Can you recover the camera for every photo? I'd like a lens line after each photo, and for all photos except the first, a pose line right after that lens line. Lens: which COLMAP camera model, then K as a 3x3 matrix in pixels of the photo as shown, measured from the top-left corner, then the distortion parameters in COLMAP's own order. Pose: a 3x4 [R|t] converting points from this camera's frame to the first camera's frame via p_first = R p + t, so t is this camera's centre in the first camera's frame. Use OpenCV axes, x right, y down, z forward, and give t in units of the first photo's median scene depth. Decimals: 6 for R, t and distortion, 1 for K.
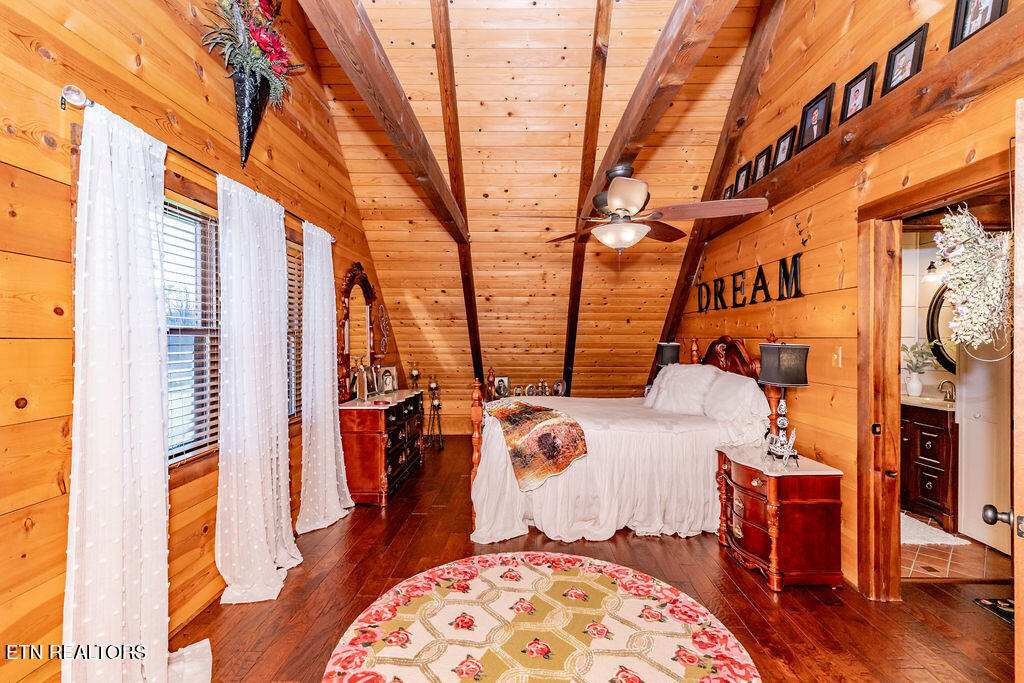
lens RADIAL K [[481.0, 0, 501.5], [0, 481.0, 344.0], [0, 0, 1]] dist [0.015229, -0.004842]
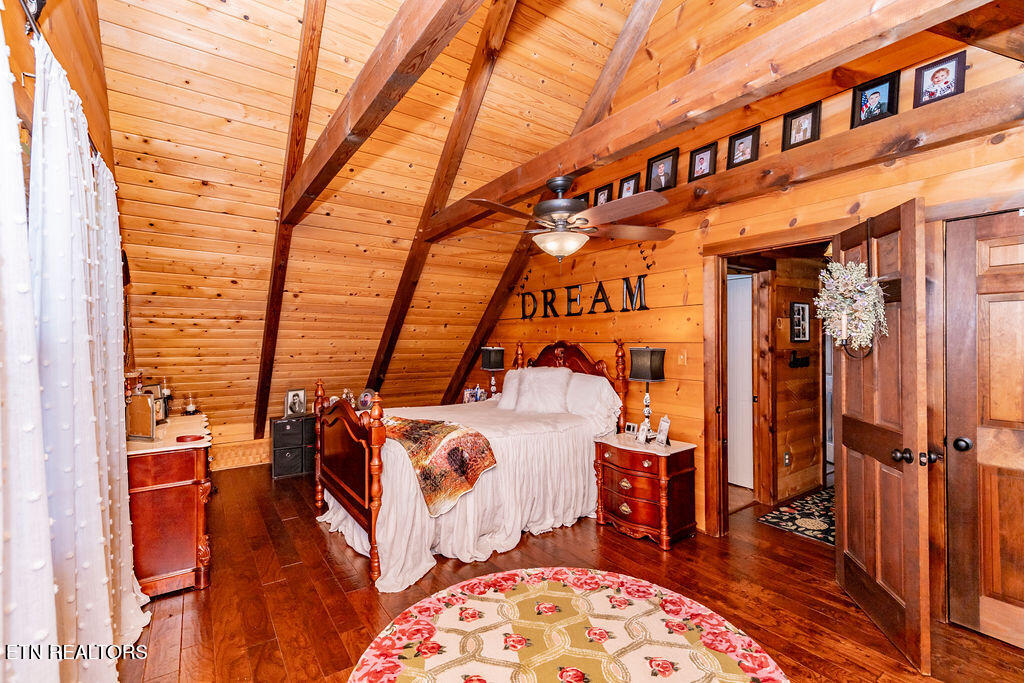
lens RADIAL K [[481.0, 0, 523.0], [0, 481.0, 339.7], [0, 0, 1]] dist [0.015229, -0.004842]
pose [[0.792138, -0.000053, 0.610343, -0.401602], [0.010351, 0.999857, -0.013346, -0.007032], [-0.610255, 0.016889, 0.792025, 0.214771]]
